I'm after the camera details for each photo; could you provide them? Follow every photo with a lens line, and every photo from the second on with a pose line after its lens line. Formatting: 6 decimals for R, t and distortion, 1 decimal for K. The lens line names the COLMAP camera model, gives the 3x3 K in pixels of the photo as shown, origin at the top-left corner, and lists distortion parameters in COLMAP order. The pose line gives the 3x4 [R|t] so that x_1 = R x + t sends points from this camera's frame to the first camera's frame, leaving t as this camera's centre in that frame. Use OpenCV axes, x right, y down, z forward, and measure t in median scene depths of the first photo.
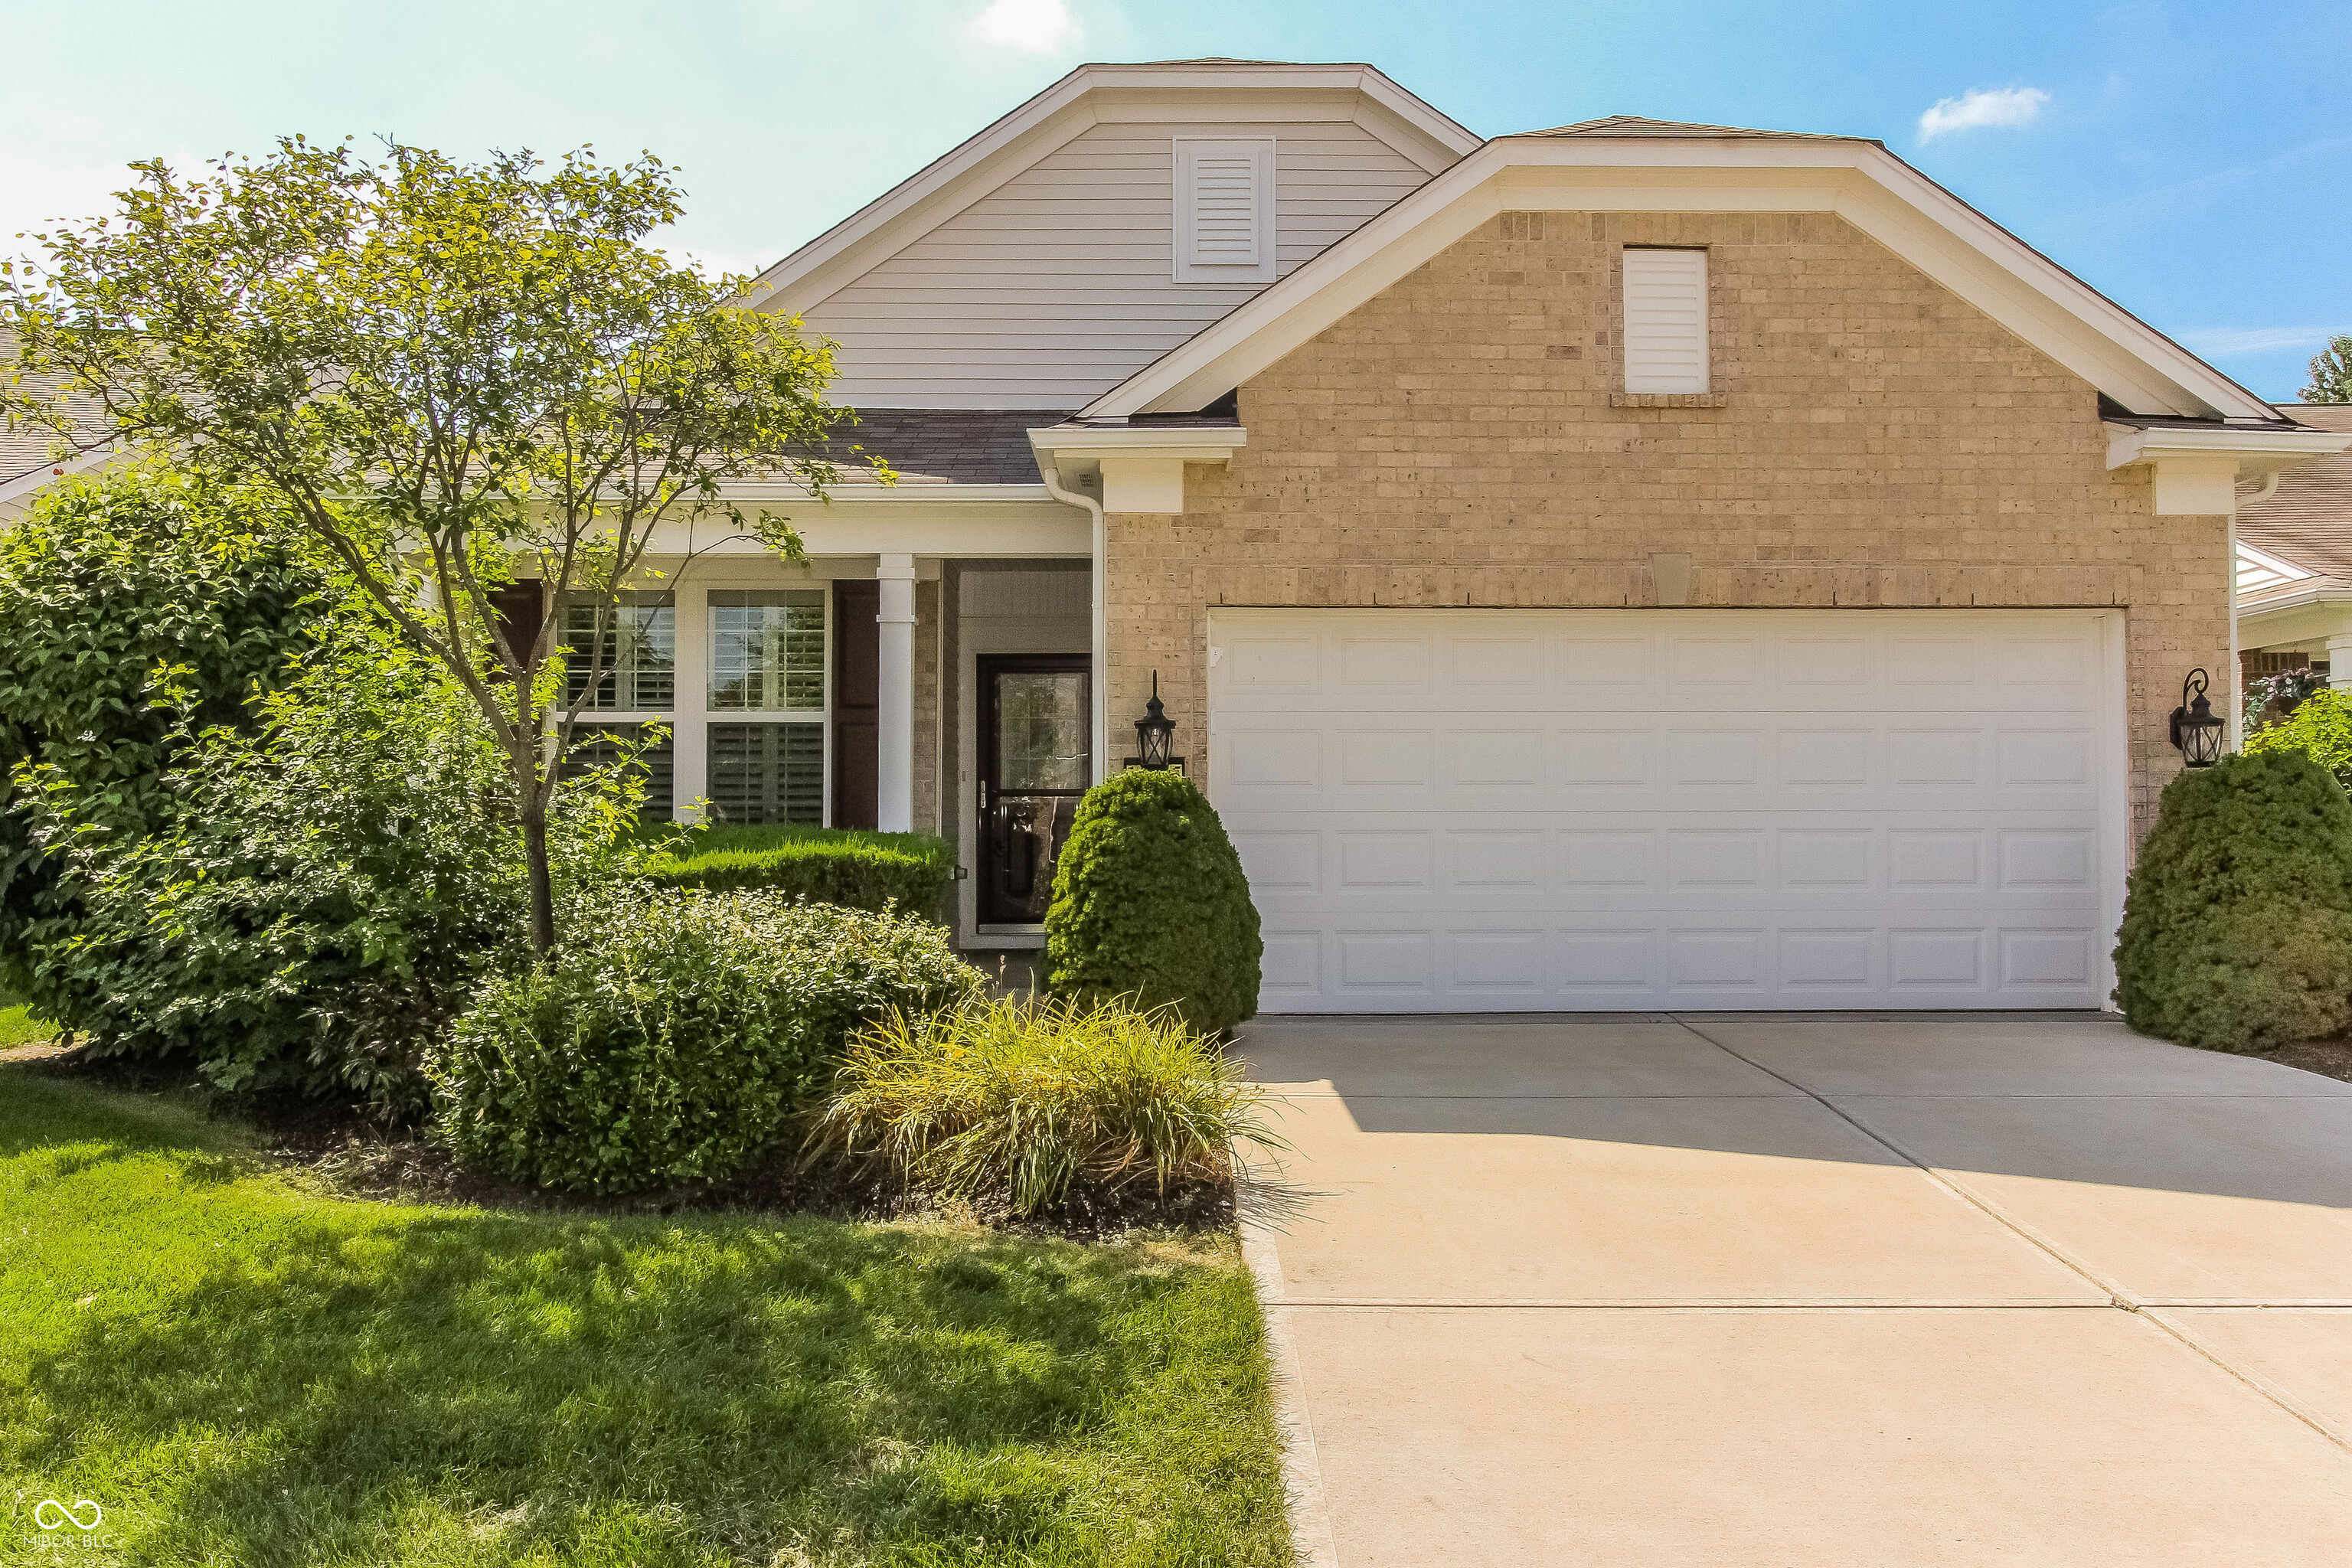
lens RADIAL K [[1634.1, 0, 1094.5], [0, 1634.1, 770.7], [0, 0, 1]] dist [-0.015727, 0.009447]
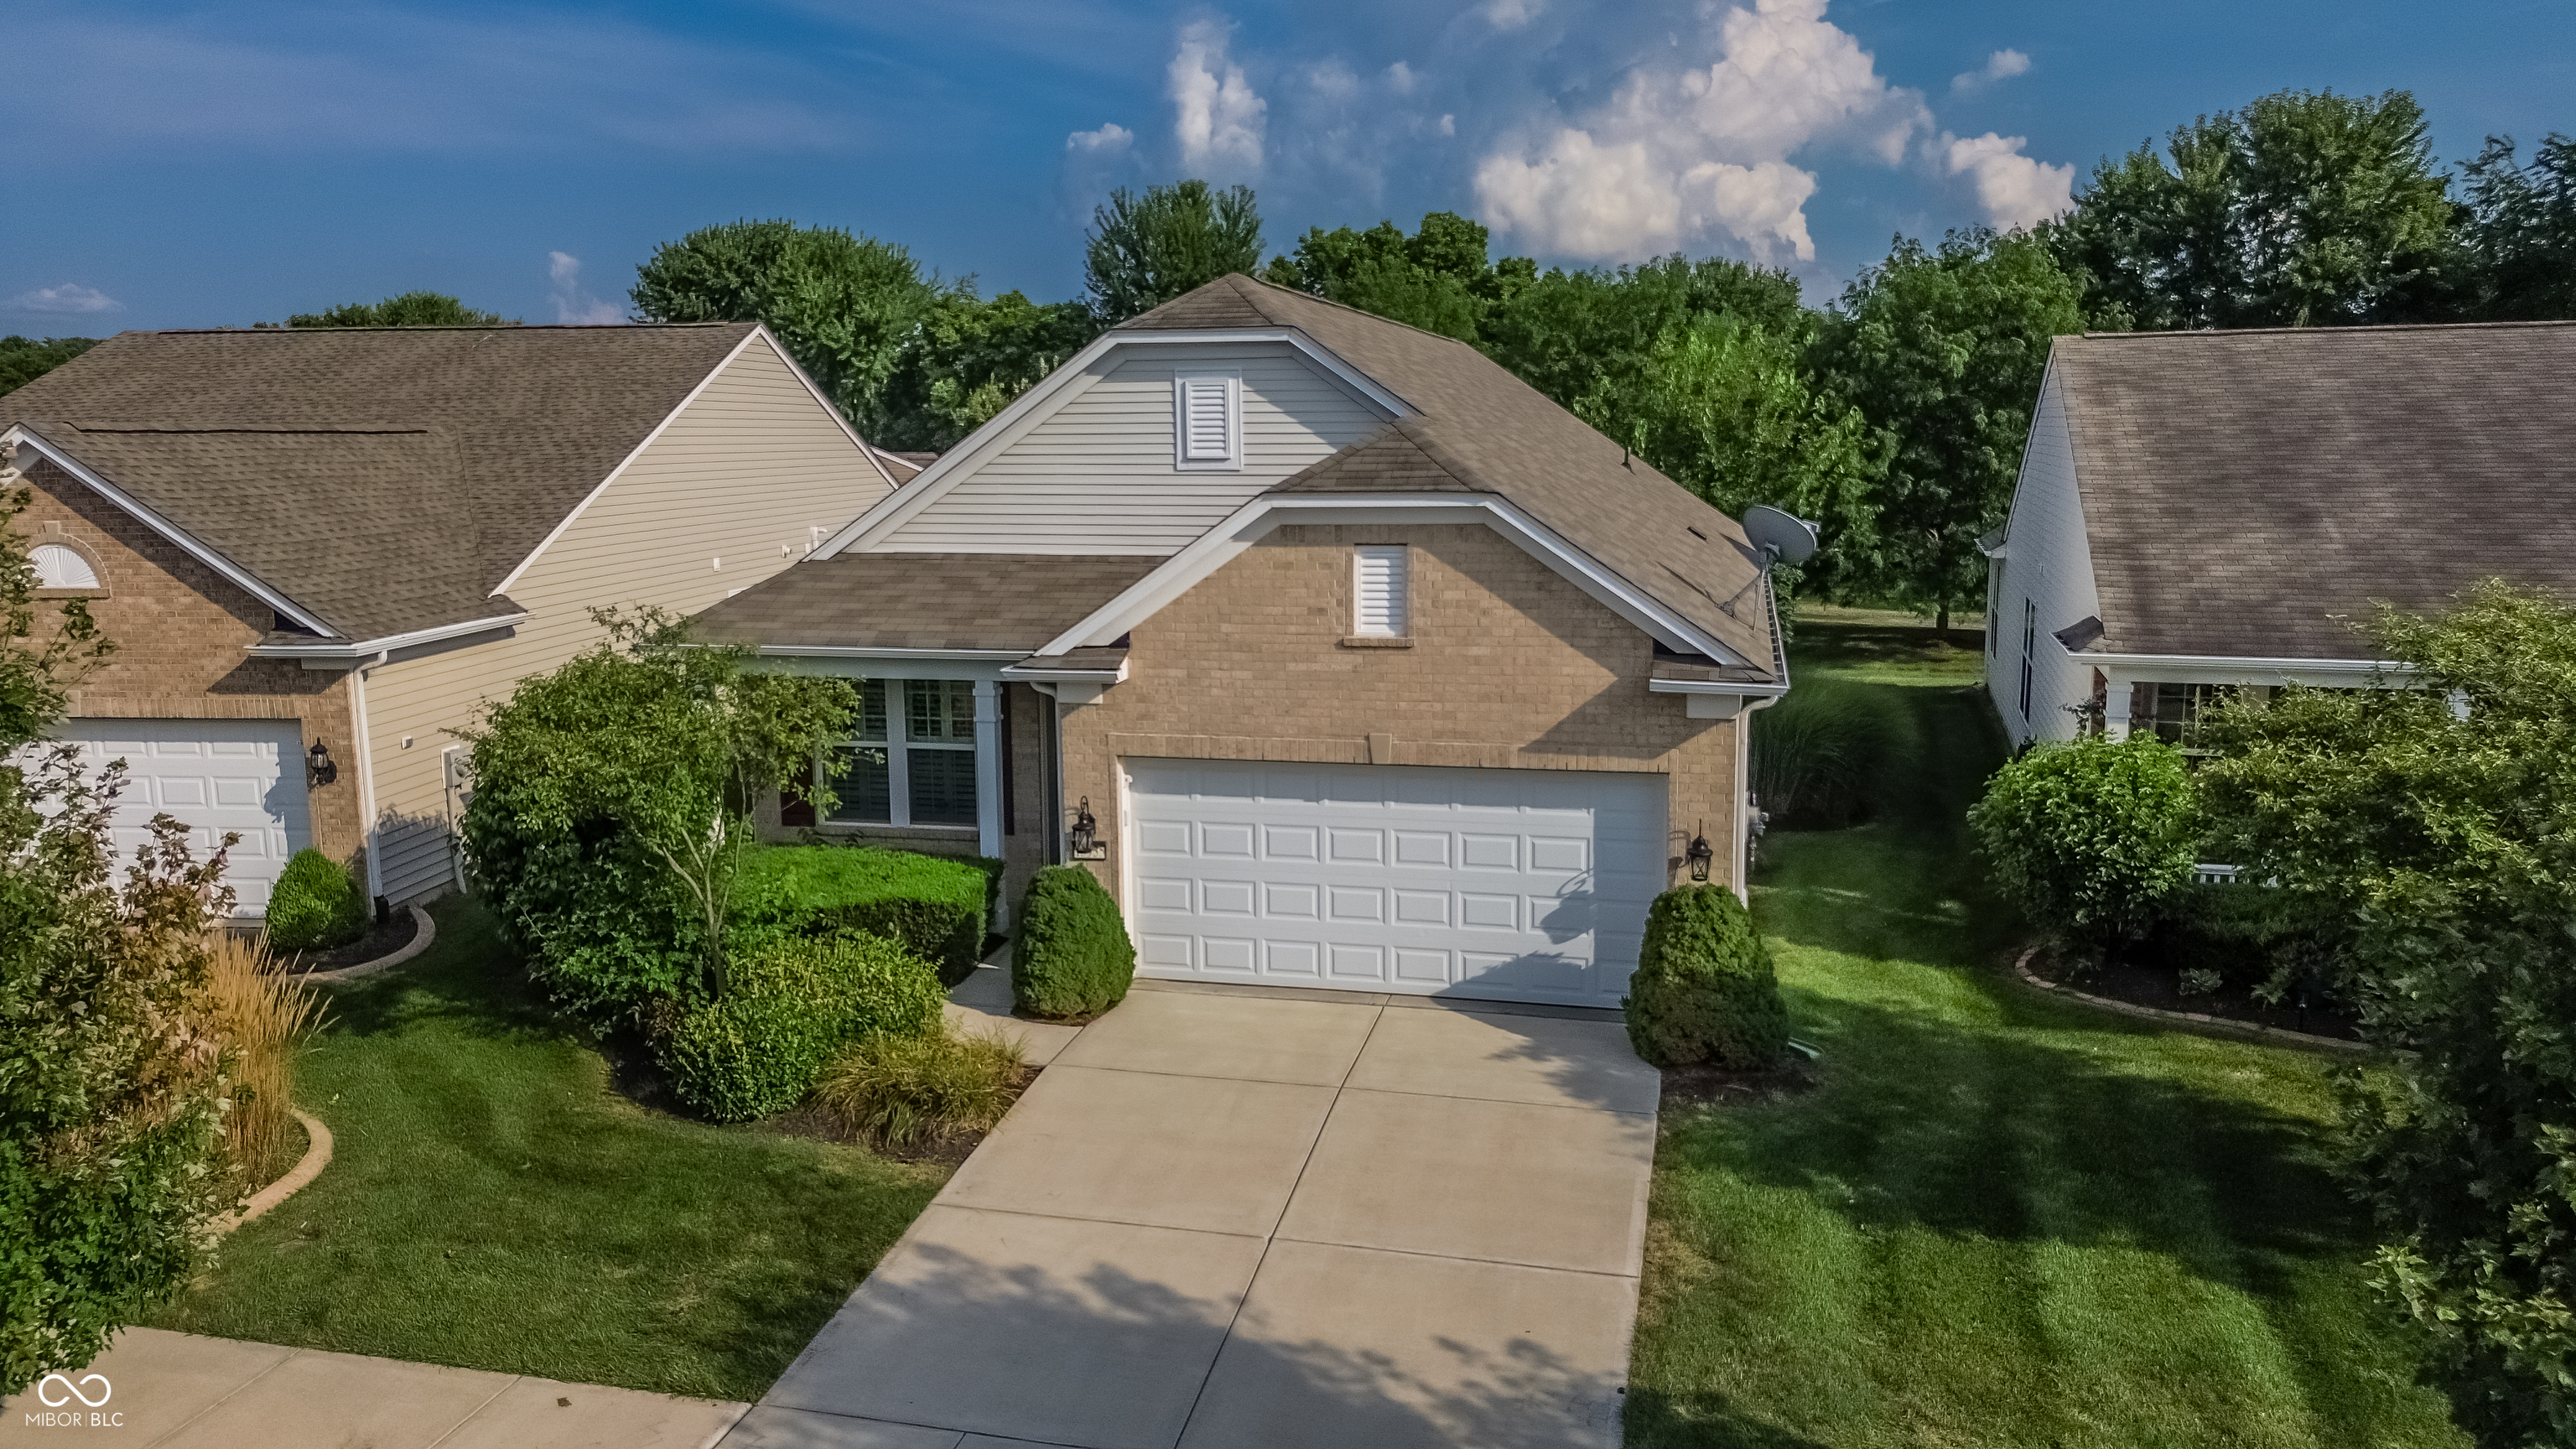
lens RADIAL K [[1657.8, 0, 1226.3], [0, 1657.8, 710.9], [0, 0, 1]] dist [0.078127, -0.000675]
pose [[0.968361, 0.022214, -0.248563, 0.702847], [0.024366, 0.982855, 0.182762, -0.530384], [0.248362, -0.183036, 0.951217, -0.729497]]
